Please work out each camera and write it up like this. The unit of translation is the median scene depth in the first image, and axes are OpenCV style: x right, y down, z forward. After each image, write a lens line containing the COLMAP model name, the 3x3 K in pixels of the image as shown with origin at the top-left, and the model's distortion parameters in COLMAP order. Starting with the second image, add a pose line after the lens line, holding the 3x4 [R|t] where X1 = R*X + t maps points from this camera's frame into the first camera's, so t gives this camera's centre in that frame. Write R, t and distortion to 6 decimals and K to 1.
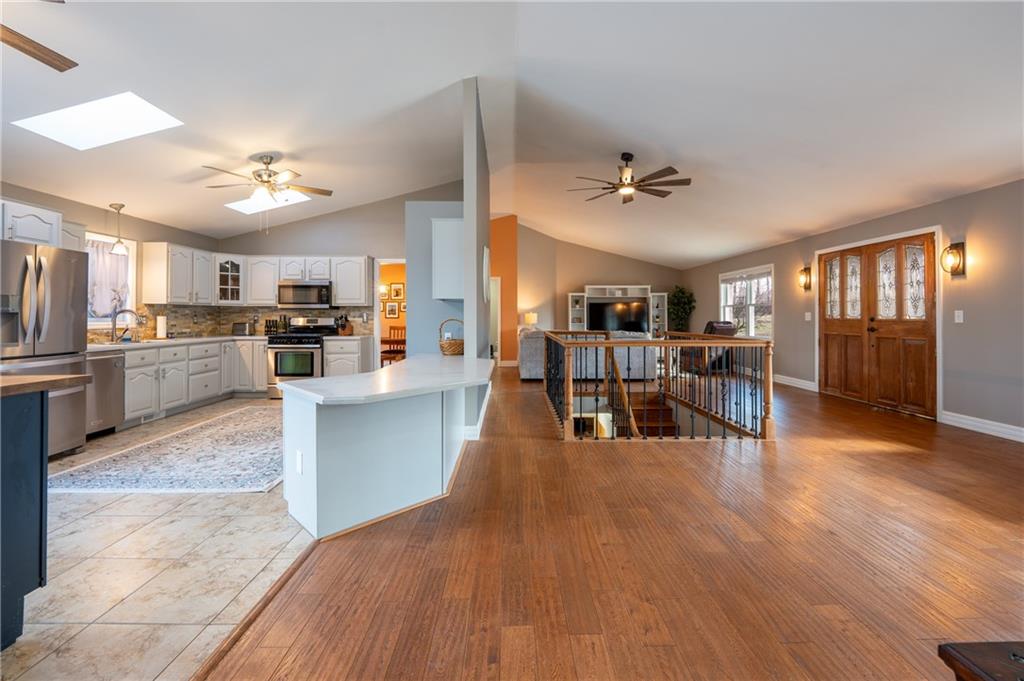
lens RADIAL K [[416.6, 0, 509.6], [0, 416.6, 312.7], [0, 0, 1]] dist [-0.002474, -0.000974]
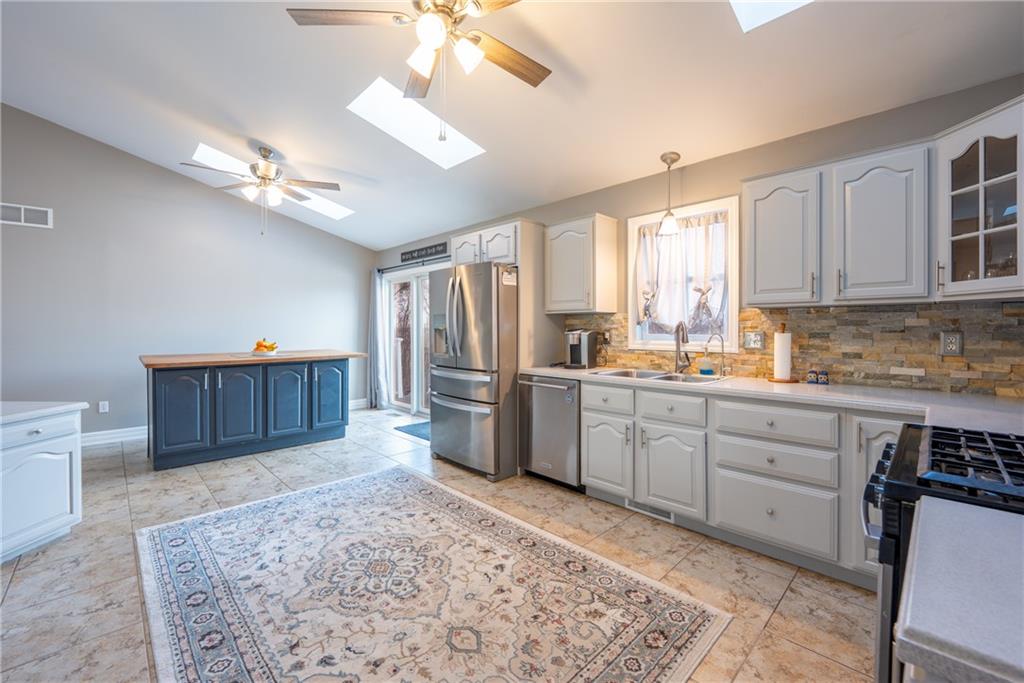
lens RADIAL K [[416.1, 0, 509.6], [0, 416.1, 324.0], [0, 0, 1]] dist [-0.002889, -0.000201]
pose [[-0.728748, -0.002309, -0.684778, -0.286279], [0.009219, 0.999871, -0.013183, 0.001623], [0.684720, -0.015921, -0.728632, 1.128322]]
